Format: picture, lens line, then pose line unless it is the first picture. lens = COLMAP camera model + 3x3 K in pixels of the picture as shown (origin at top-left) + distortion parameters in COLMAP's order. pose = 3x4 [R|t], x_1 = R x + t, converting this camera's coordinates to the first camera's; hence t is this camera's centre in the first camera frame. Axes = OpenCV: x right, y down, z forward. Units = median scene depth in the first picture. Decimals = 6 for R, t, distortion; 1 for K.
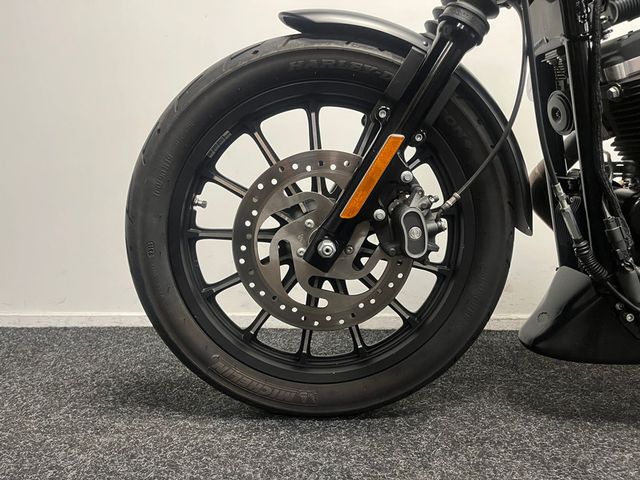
lens RADIAL K [[483.9, 0, 322.0], [0, 483.9, 240.6], [0, 0, 1]] dist [0.065854, -0.085841]
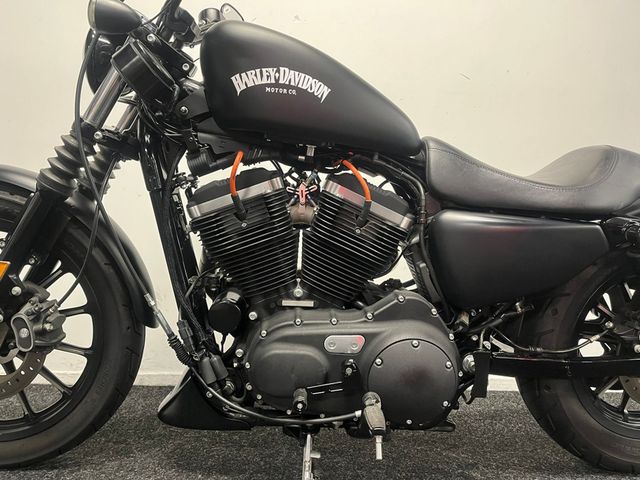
lens RADIAL K [[483.9, 0, 320.8], [0, 483.9, 242.9], [0, 0, 1]] dist [0.065854, -0.085841]
pose [[0.999865, 0.013428, 0.009430, 0.891629], [-0.012936, 0.998648, -0.050352, -0.184097], [-0.010093, 0.050223, 0.998687, -0.328333]]
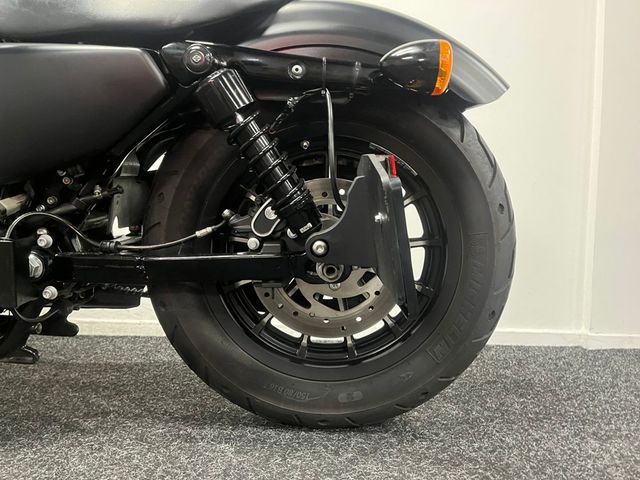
lens RADIAL K [[483.9, 0, 323.3], [0, 483.9, 244.0], [0, 0, 1]] dist [0.065854, -0.085841]
pose [[0.999031, 0.011595, -0.042468, 1.905817], [-0.012636, 0.999625, -0.024306, 0.038282], [0.042170, 0.024819, 0.998802, 0.067995]]
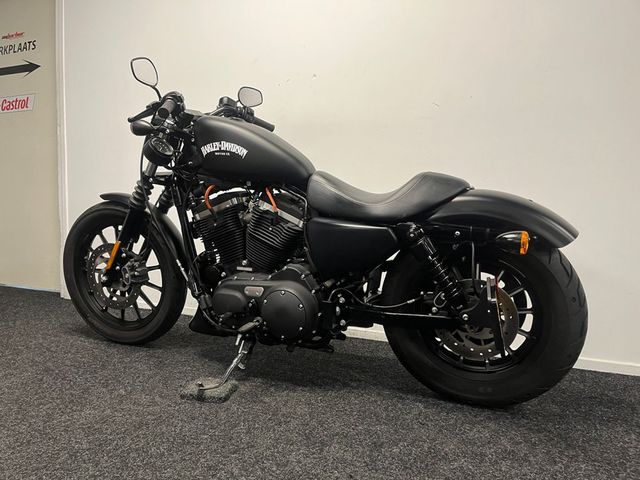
lens RADIAL K [[483.9, 0, 316.8], [0, 483.9, 245.9], [0, 0, 1]] dist [0.065854, -0.085841]
pose [[0.904630, 0.041570, -0.424167, 2.117291], [-0.045421, 0.998967, 0.001031, -0.213772], [0.423771, 0.018333, 0.905584, -0.963592]]
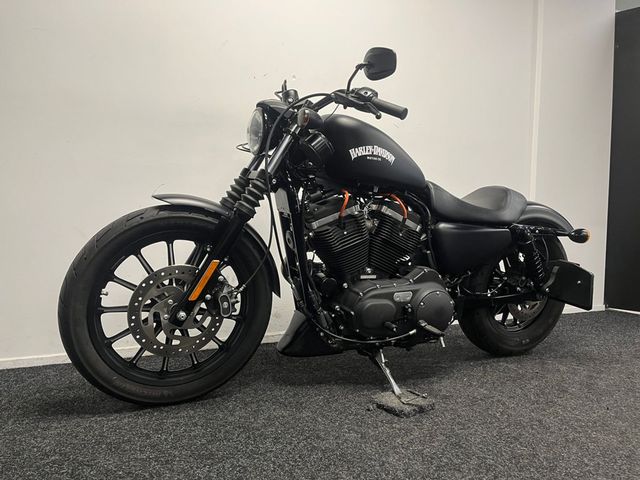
lens RADIAL K [[483.9, 0, 317.9], [0, 483.9, 240.8], [0, 0, 1]] dist [0.065854, -0.085841]
pose [[0.917561, -0.017708, 0.397200, -0.243764], [0.025101, 0.999595, -0.013422, -0.229617], [-0.396802, 0.022285, 0.917634, -0.985102]]
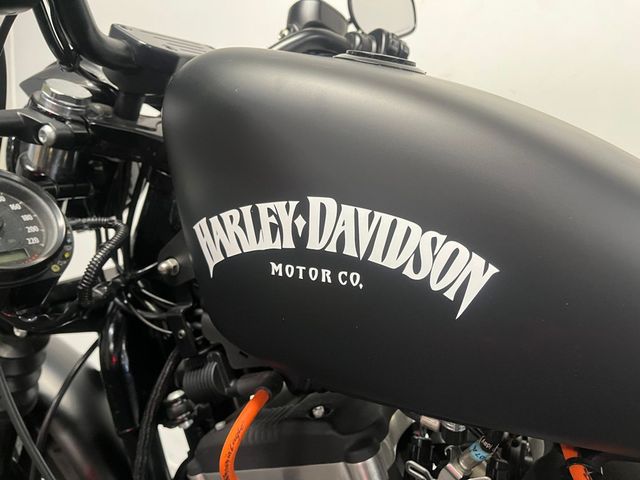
lens RADIAL K [[483.9, 0, 322.1], [0, 483.9, 242.2], [0, 0, 1]] dist [0.065854, -0.085841]
pose [[0.847948, 0.059559, -0.526723, 0.985315], [-0.043393, 0.998132, 0.043007, -0.638426], [0.528300, -0.013612, 0.848949, 0.523392]]
